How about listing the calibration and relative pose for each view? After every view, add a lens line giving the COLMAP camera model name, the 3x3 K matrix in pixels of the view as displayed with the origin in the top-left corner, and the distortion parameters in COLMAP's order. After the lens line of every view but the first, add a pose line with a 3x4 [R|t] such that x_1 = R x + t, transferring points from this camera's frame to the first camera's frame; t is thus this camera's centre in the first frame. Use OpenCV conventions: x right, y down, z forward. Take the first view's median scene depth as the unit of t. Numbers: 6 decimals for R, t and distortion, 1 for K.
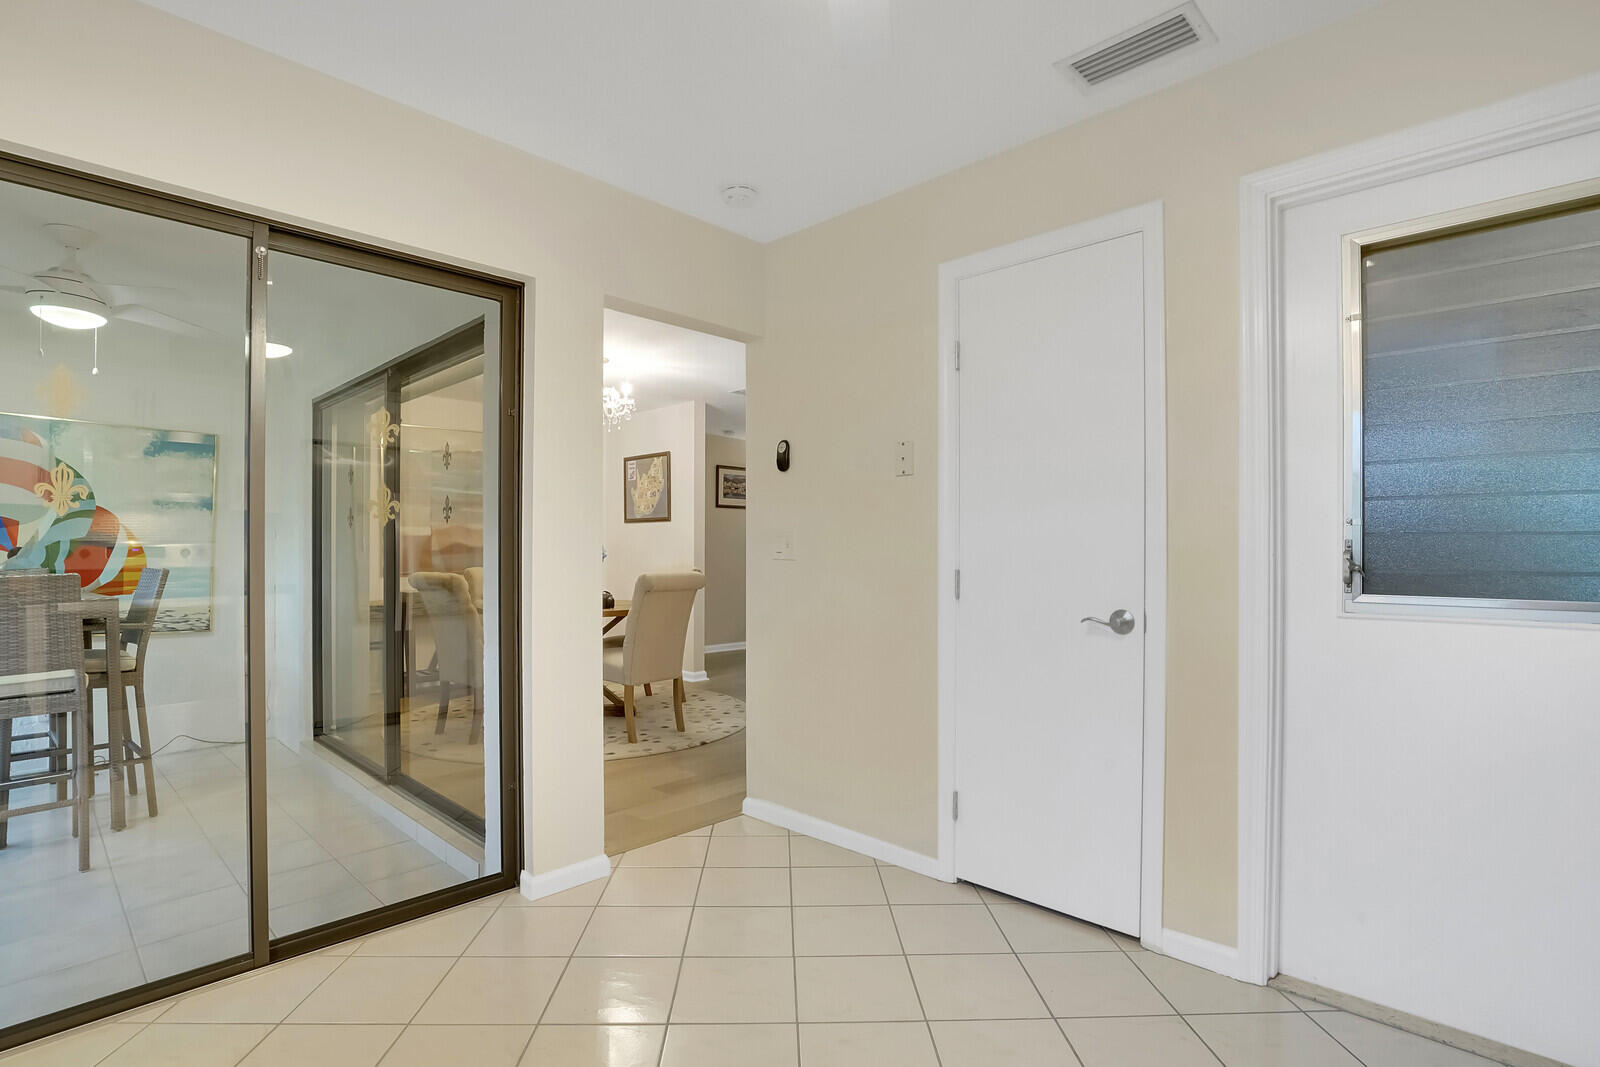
lens RADIAL K [[773.6, 0, 787.7], [0, 773.6, 556.5], [0, 0, 1]] dist [-0.061852, 0.023211]
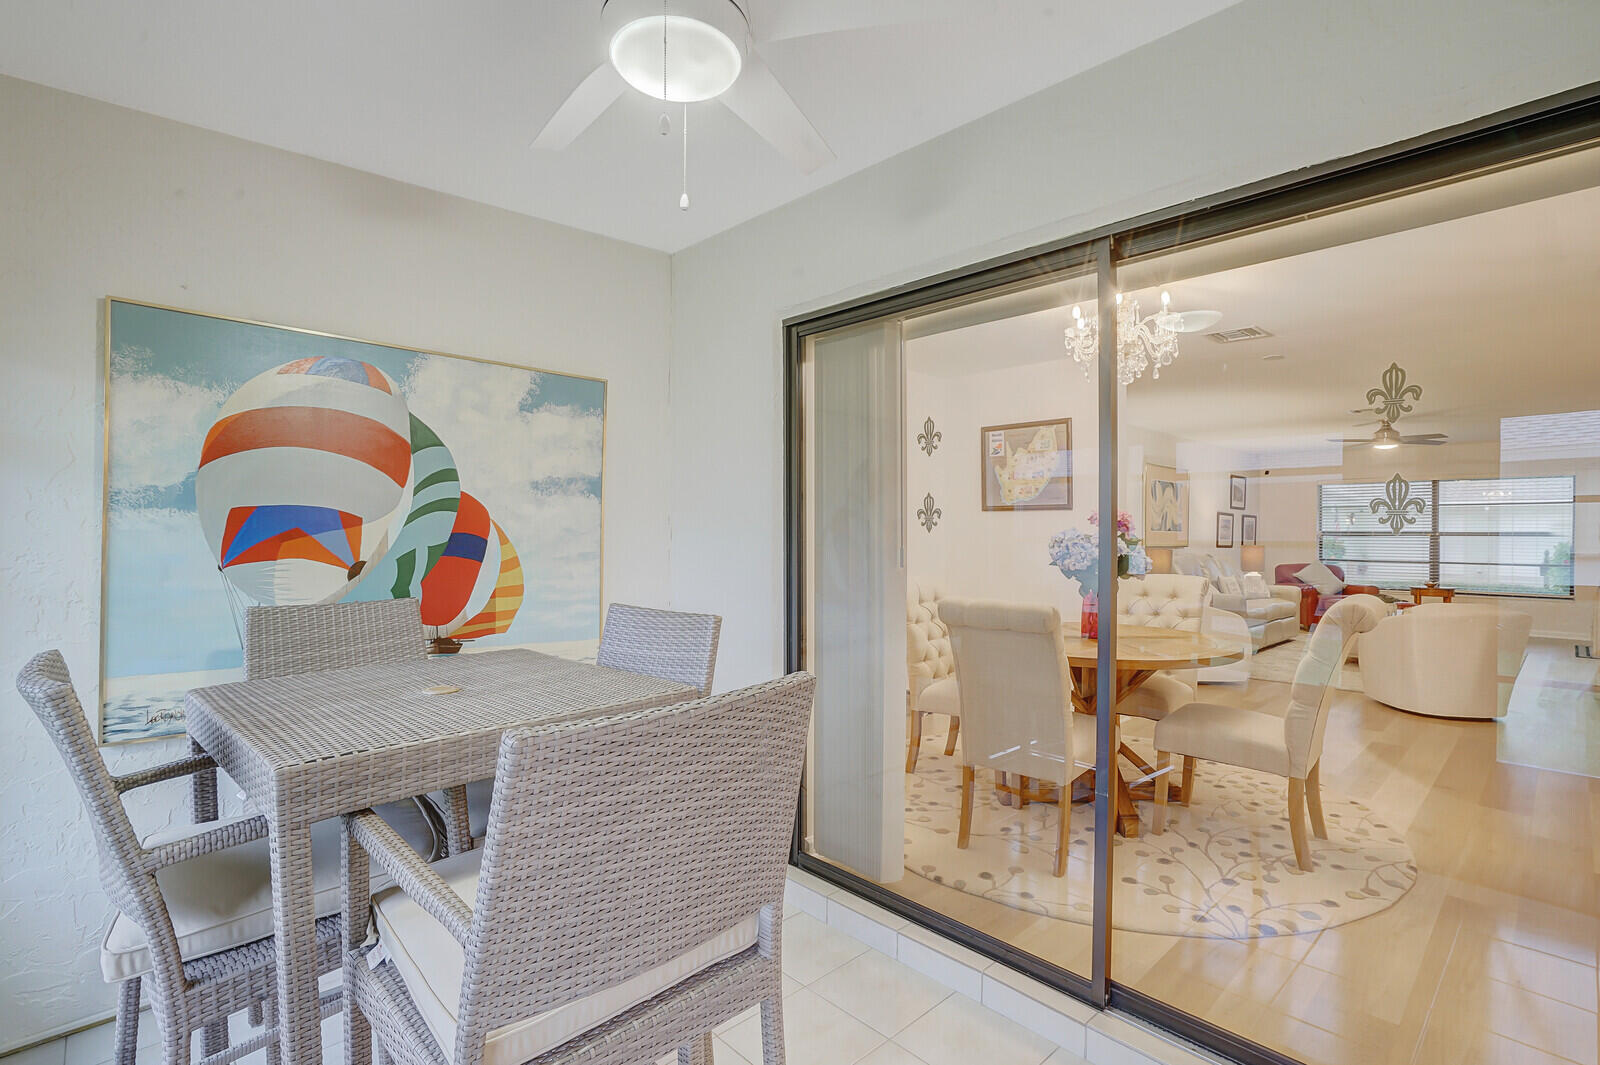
lens RADIAL K [[754.0, 0, 792.0], [0, 754.0, 540.0], [0, 0, 1]] dist [-0.060951, 0.026907]
pose [[0.997951, 0.000562, -0.063985, -0.376643], [-0.000288, 0.999991, 0.004281, -0.018754], [0.063987, -0.004253, 0.997942, 0.246247]]
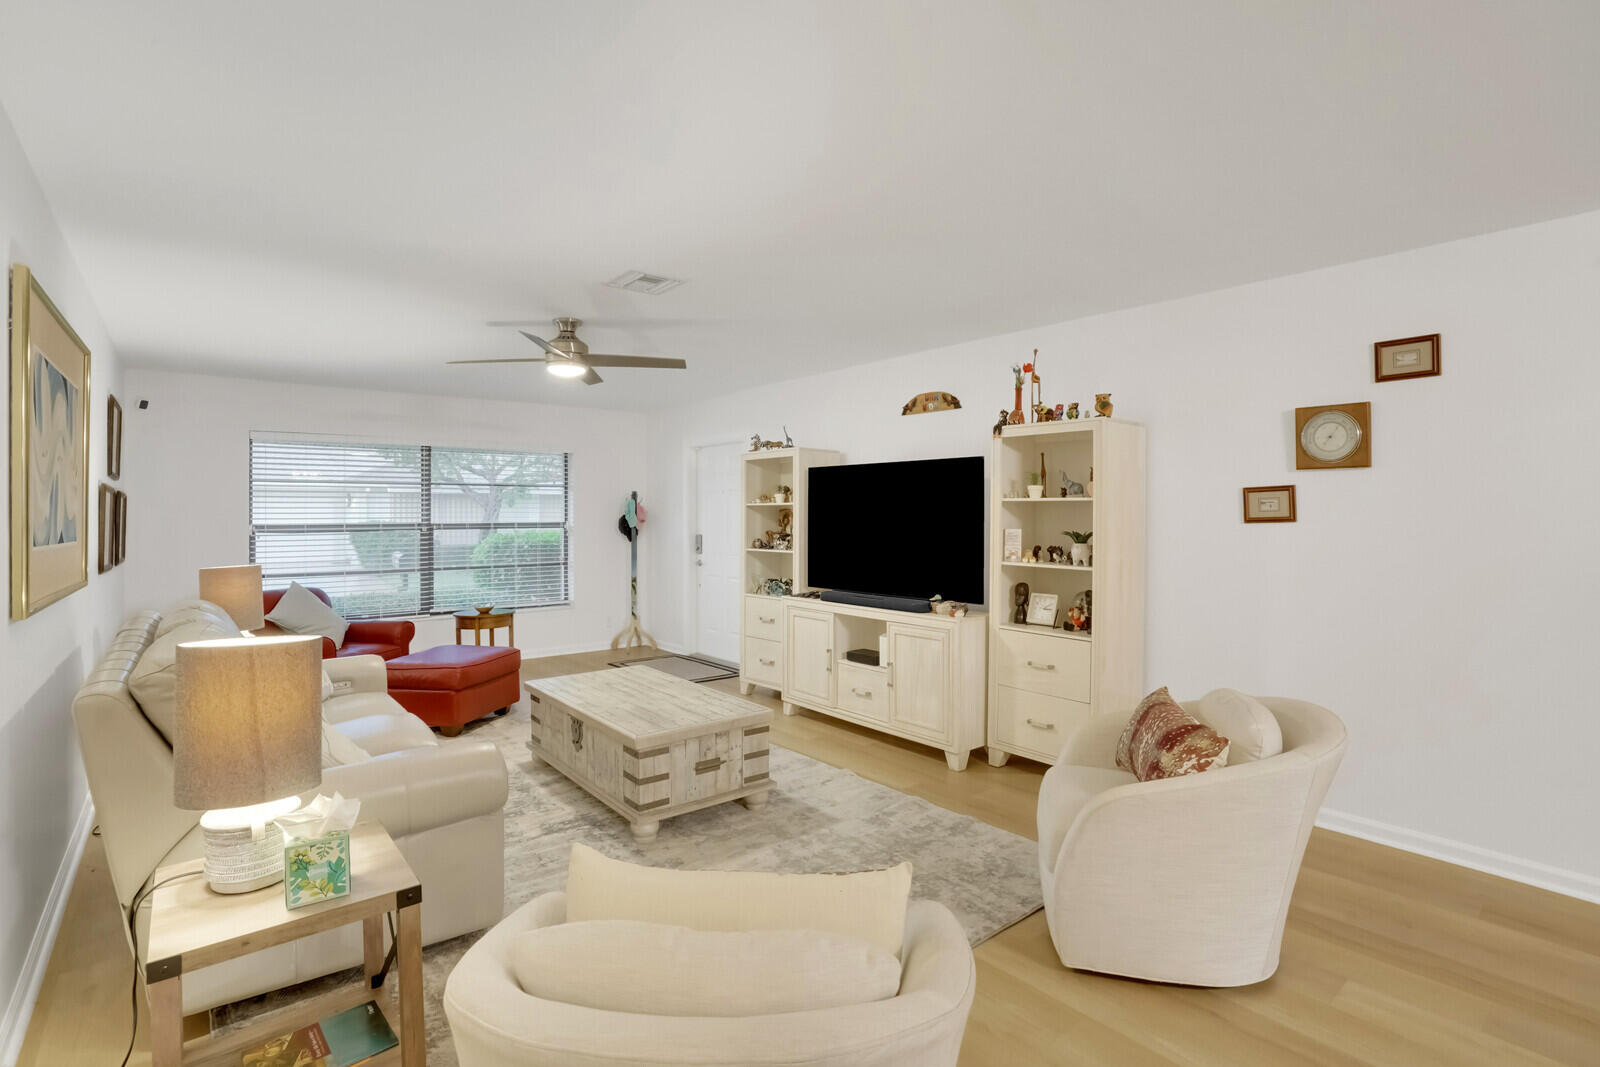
lens RADIAL K [[764.7, 0, 798.2], [0, 764.7, 519.0], [0, 0, 1]] dist [-0.056512, 0.023609]
pose [[0.115746, -0.012173, 0.993204, -0.135598], [0.007405, 0.999908, 0.011392, -0.042089], [-0.993251, 0.006036, 0.115825, 1.144451]]
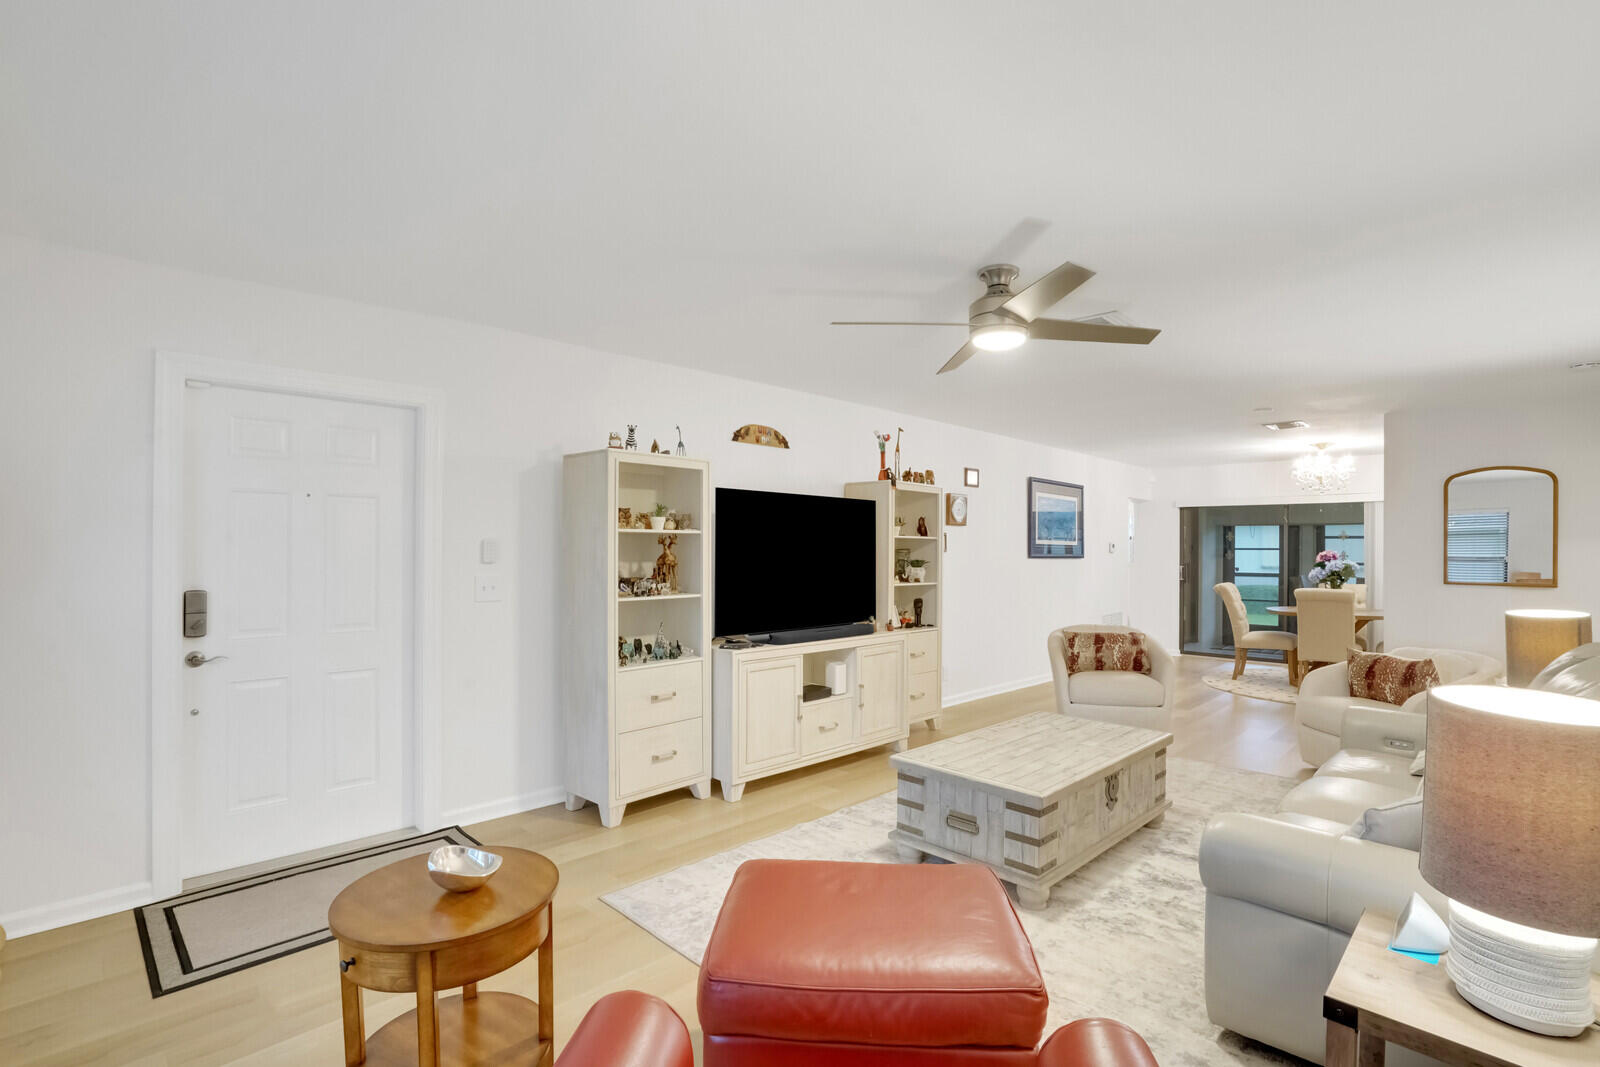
lens RADIAL K [[754.0, 0, 792.0], [0, 754.0, 541.0], [0, 0, 1]] dist [-0.060951, 0.026907]
pose [[-0.999710, -0.010827, 0.021498, 0.546447], [-0.010889, 0.999937, -0.002772, -0.040988], [-0.021467, -0.003005, -0.999765, 1.815359]]
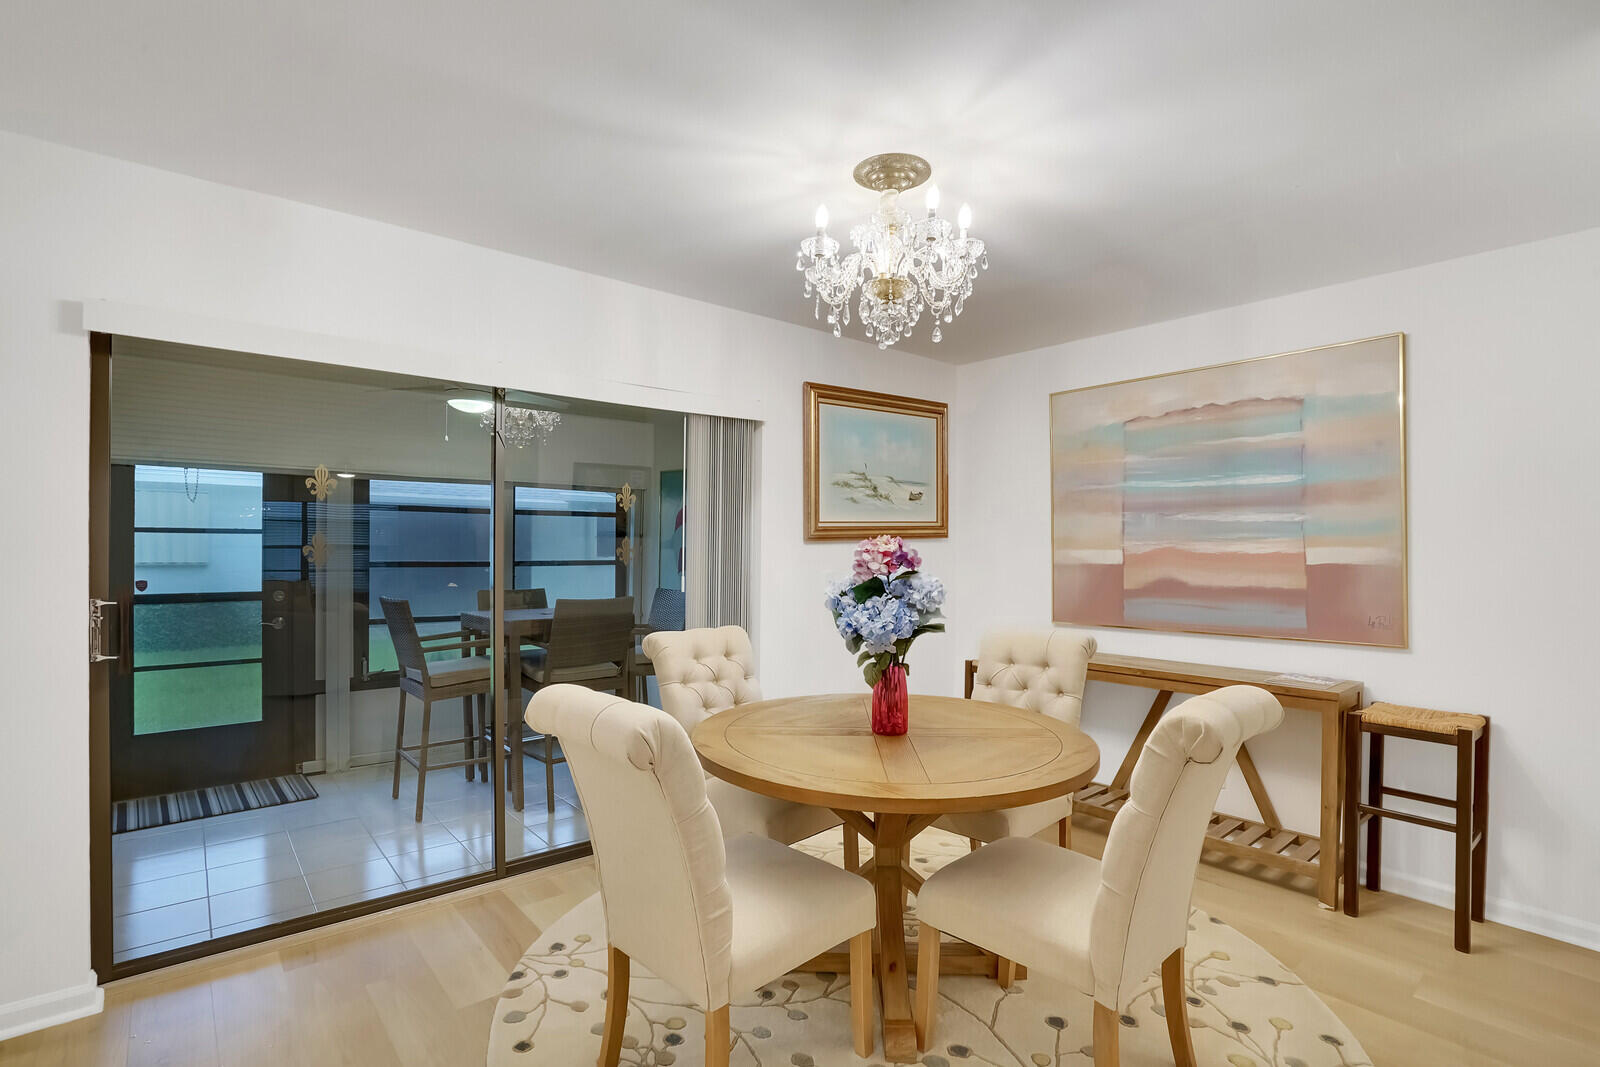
lens RADIAL K [[754.0, 0, 792.0], [0, 754.0, 541.0], [0, 0, 1]] dist [-0.060951, 0.026907]
pose [[-0.104685, -0.008594, -0.994468, 0.123457], [-0.015953, 0.999849, -0.006961, -0.034045], [0.994377, 0.015136, -0.104807, 0.736286]]
